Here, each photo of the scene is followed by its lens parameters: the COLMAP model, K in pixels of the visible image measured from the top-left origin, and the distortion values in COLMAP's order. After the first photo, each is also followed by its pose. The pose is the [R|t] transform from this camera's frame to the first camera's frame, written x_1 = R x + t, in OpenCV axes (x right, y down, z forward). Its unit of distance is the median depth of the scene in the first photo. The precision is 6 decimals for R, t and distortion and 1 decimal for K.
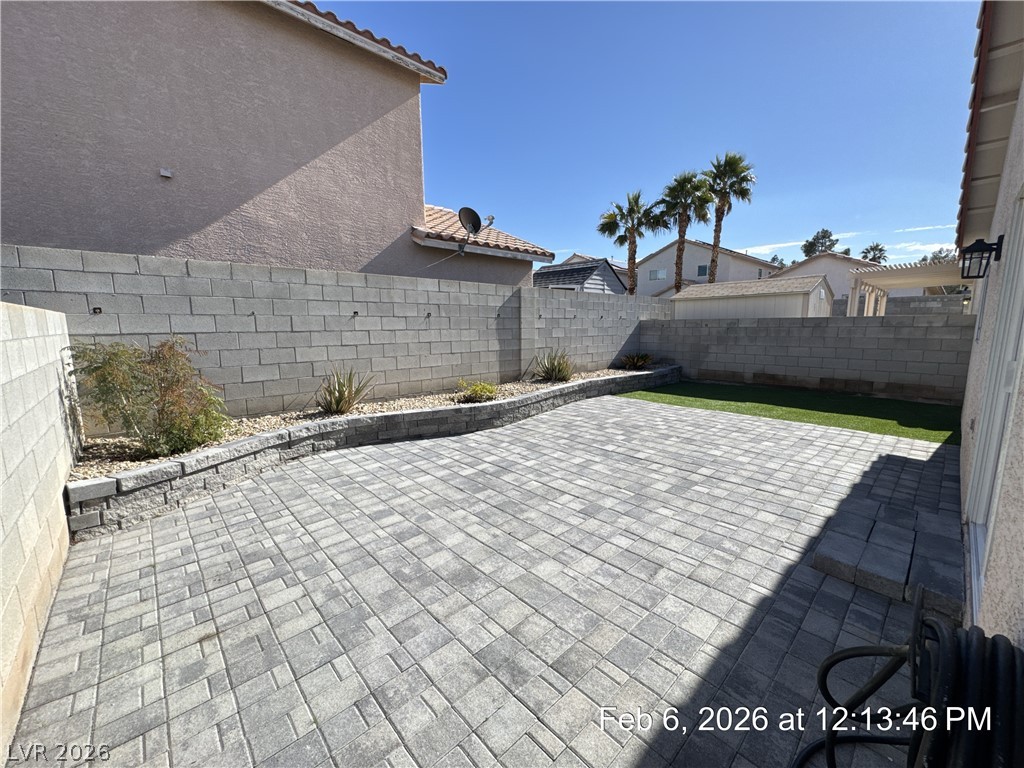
lens RADIAL K [[409.2, 0, 512.0], [0, 409.2, 382.9], [0, 0, 1]] dist [-0.004539, -0.000202]
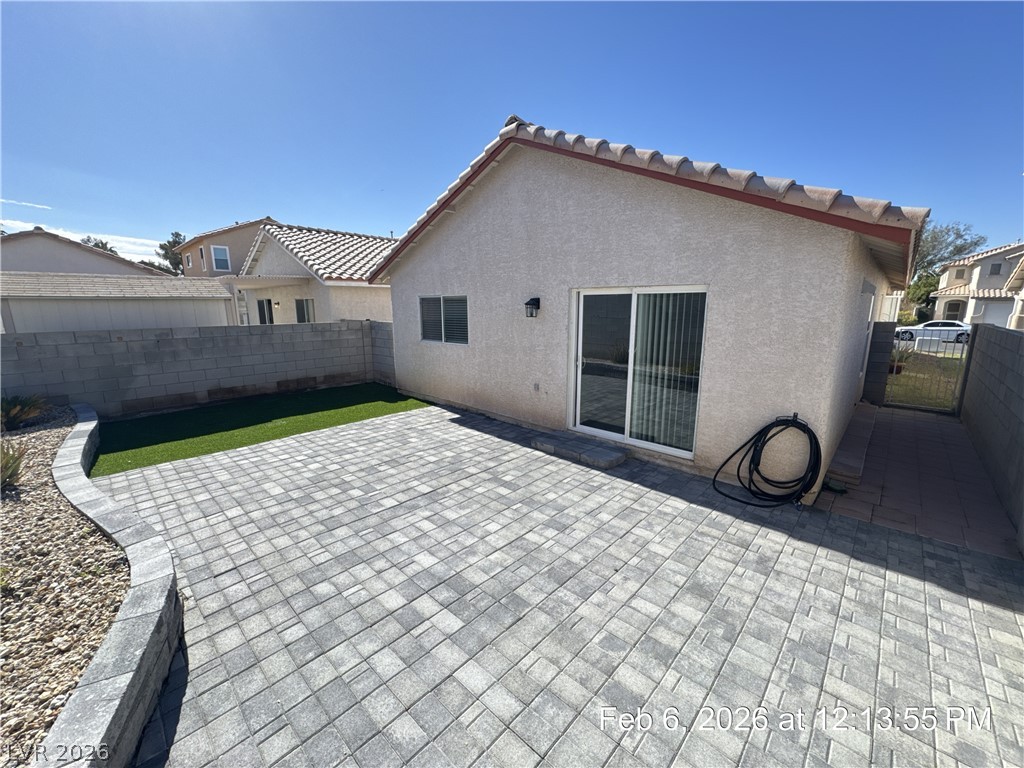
lens RADIAL K [[409.2, 0, 514.5], [0, 409.2, 385.3], [0, 0, 1]] dist [-0.004539, -0.000202]
pose [[-0.073355, -0.183450, 0.980288, -0.619751], [0.144466, 0.970615, 0.192450, -0.221892], [-0.986787, 0.155735, -0.044697, 0.823006]]
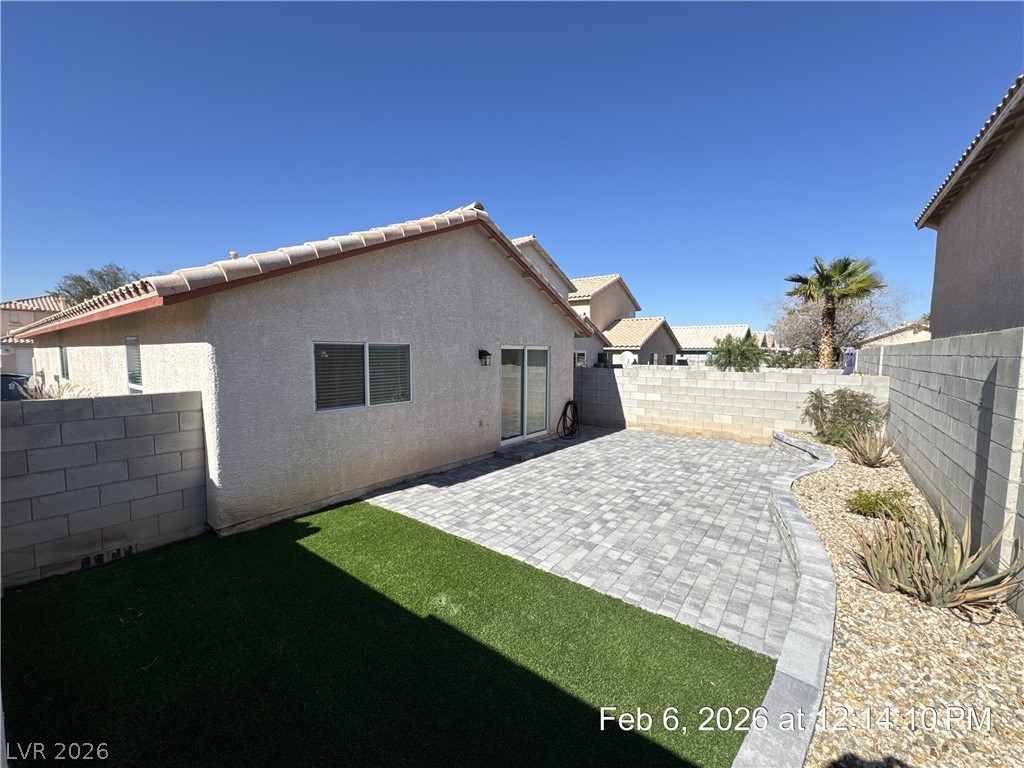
lens RADIAL K [[409.2, 0, 512.7], [0, 409.2, 384.1], [0, 0, 1]] dist [-0.004539, -0.000202]
pose [[-0.983432, 0.013102, -0.180803, 0.953022], [-0.026719, 0.976015, 0.216057, -0.461666], [0.179297, 0.217309, -0.959494, 2.314260]]
